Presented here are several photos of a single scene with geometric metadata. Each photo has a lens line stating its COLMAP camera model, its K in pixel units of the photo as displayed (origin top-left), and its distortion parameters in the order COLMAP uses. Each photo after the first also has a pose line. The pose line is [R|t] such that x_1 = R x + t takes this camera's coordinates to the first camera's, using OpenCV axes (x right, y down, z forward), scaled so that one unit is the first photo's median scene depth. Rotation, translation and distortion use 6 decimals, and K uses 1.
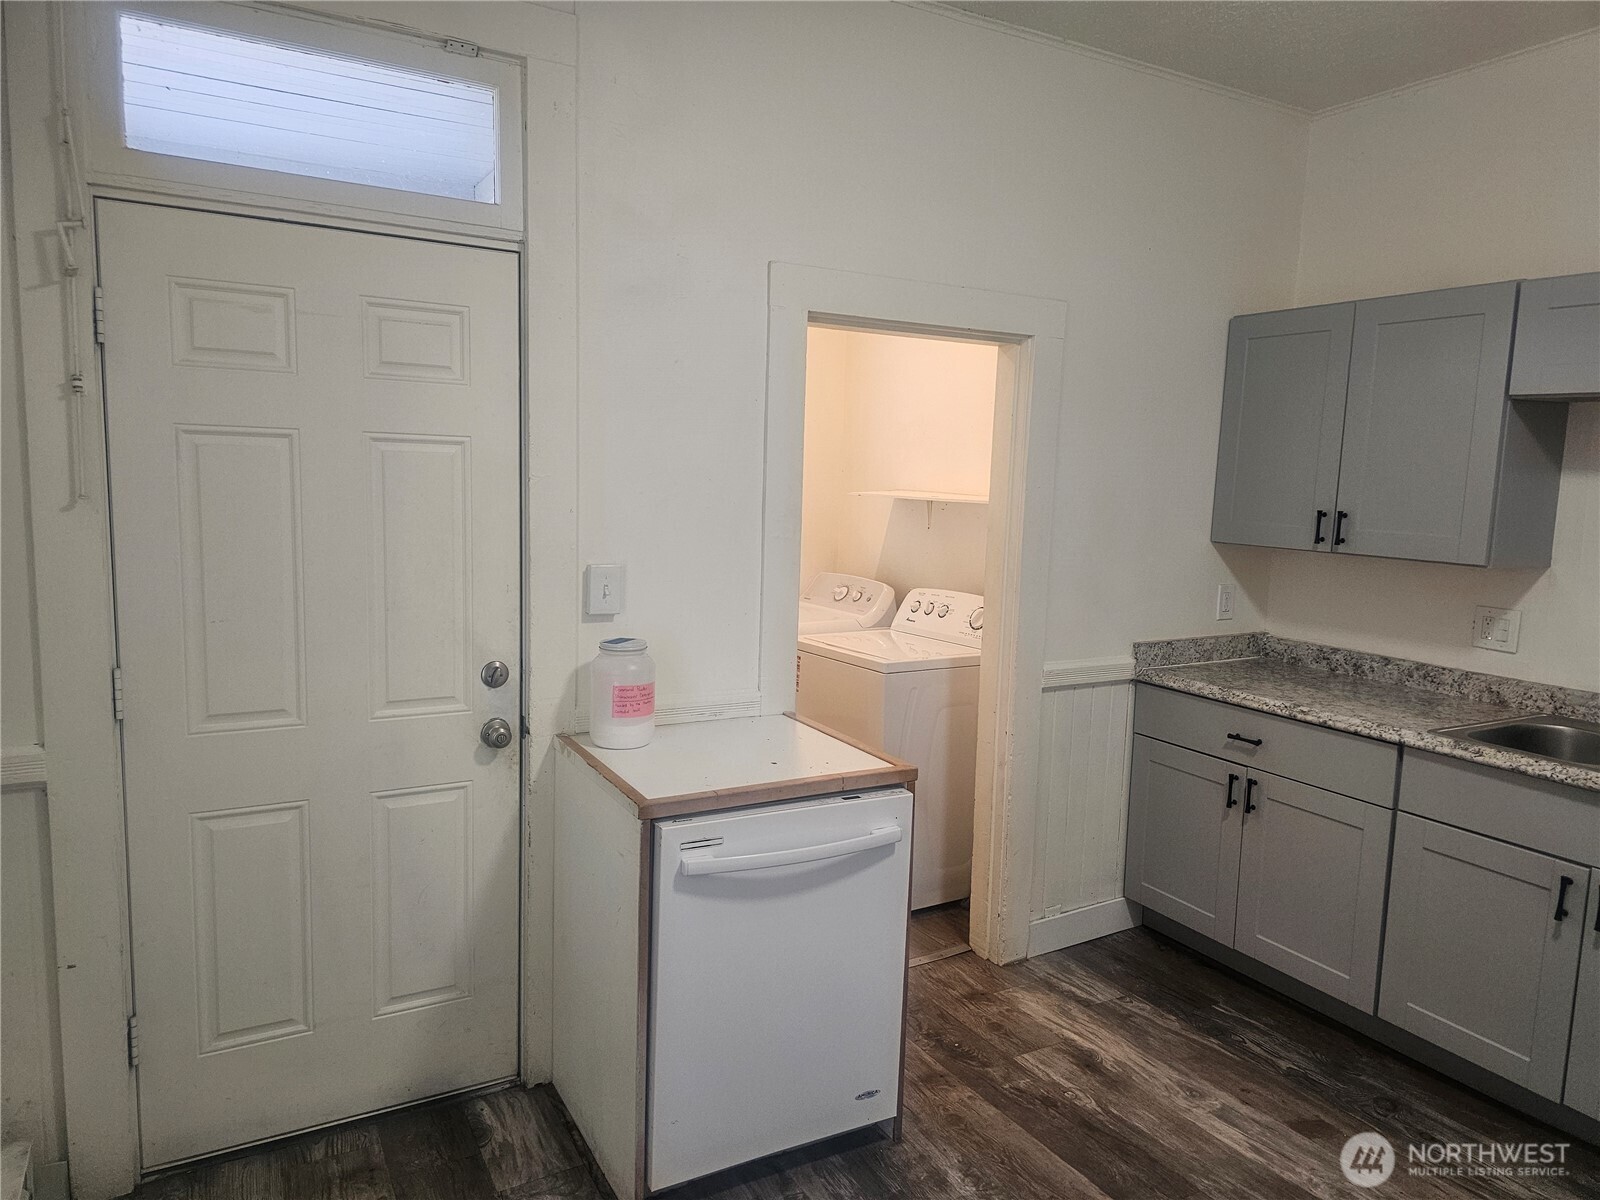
lens RADIAL K [[1071.8, 0, 813.8], [0, 1071.8, 598.0], [0, 0, 1]] dist [0.075348, -0.073894]
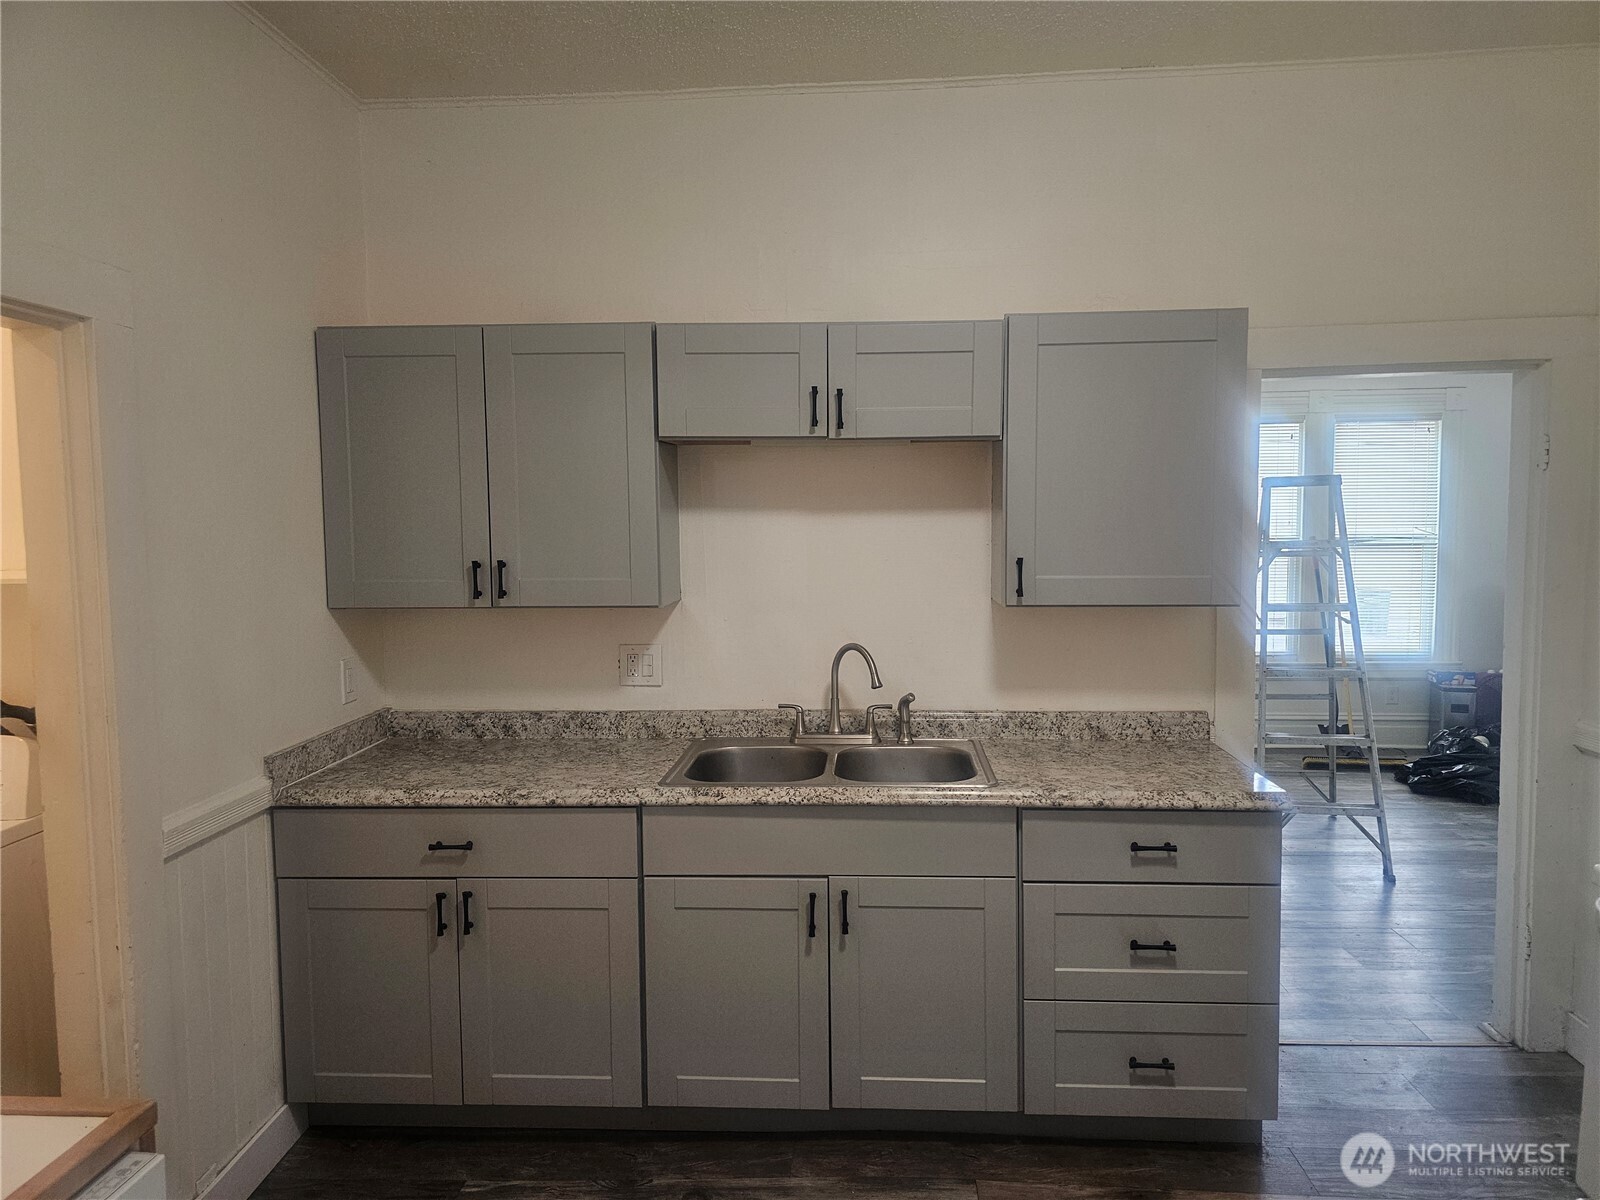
lens RADIAL K [[1071.8, 0, 813.8], [0, 1071.8, 598.0], [0, 0, 1]] dist [0.075348, -0.073894]
pose [[0.547002, -0.101012, 0.831015, -0.109682], [0.129797, 0.990922, 0.035012, -0.047092], [-0.827008, 0.088711, 0.555147, 0.303292]]
